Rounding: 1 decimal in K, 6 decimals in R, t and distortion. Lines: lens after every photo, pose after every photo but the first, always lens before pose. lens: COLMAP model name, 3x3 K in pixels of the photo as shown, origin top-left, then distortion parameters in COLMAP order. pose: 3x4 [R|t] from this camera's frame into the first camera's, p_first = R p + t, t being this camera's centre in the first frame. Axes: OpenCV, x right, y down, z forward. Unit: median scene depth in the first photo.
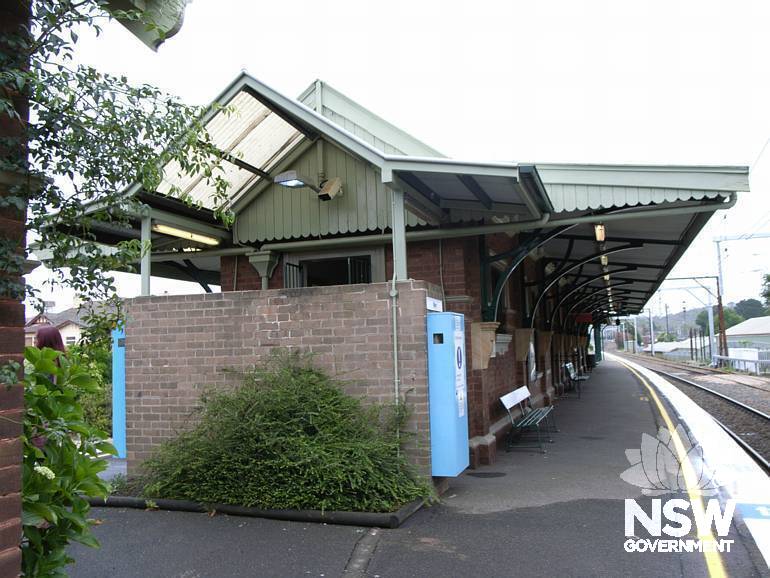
lens RADIAL K [[646.9, 0, 389.5], [0, 646.9, 291.0], [0, 0, 1]] dist [-0.066375, 0.000614]
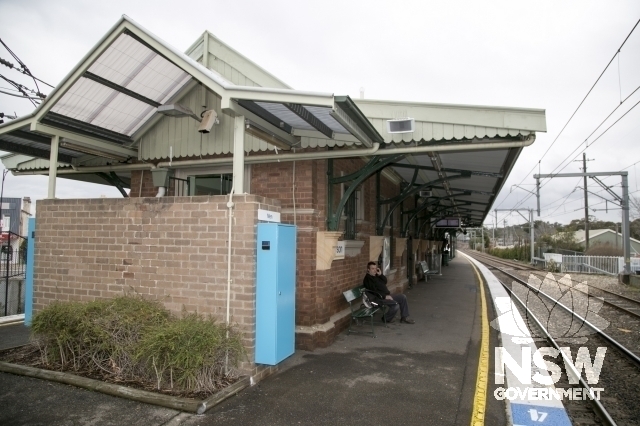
lens RADIAL K [[433.9, 0, 318.3], [0, 433.9, 210.0], [0, 0, 1]] dist [-0.113505, 0.001570]
pose [[0.999029, 0.042610, -0.011182, 0.154853], [-0.042413, 0.998950, 0.017307, -0.006402], [0.011908, -0.016816, 0.999788, 0.204338]]
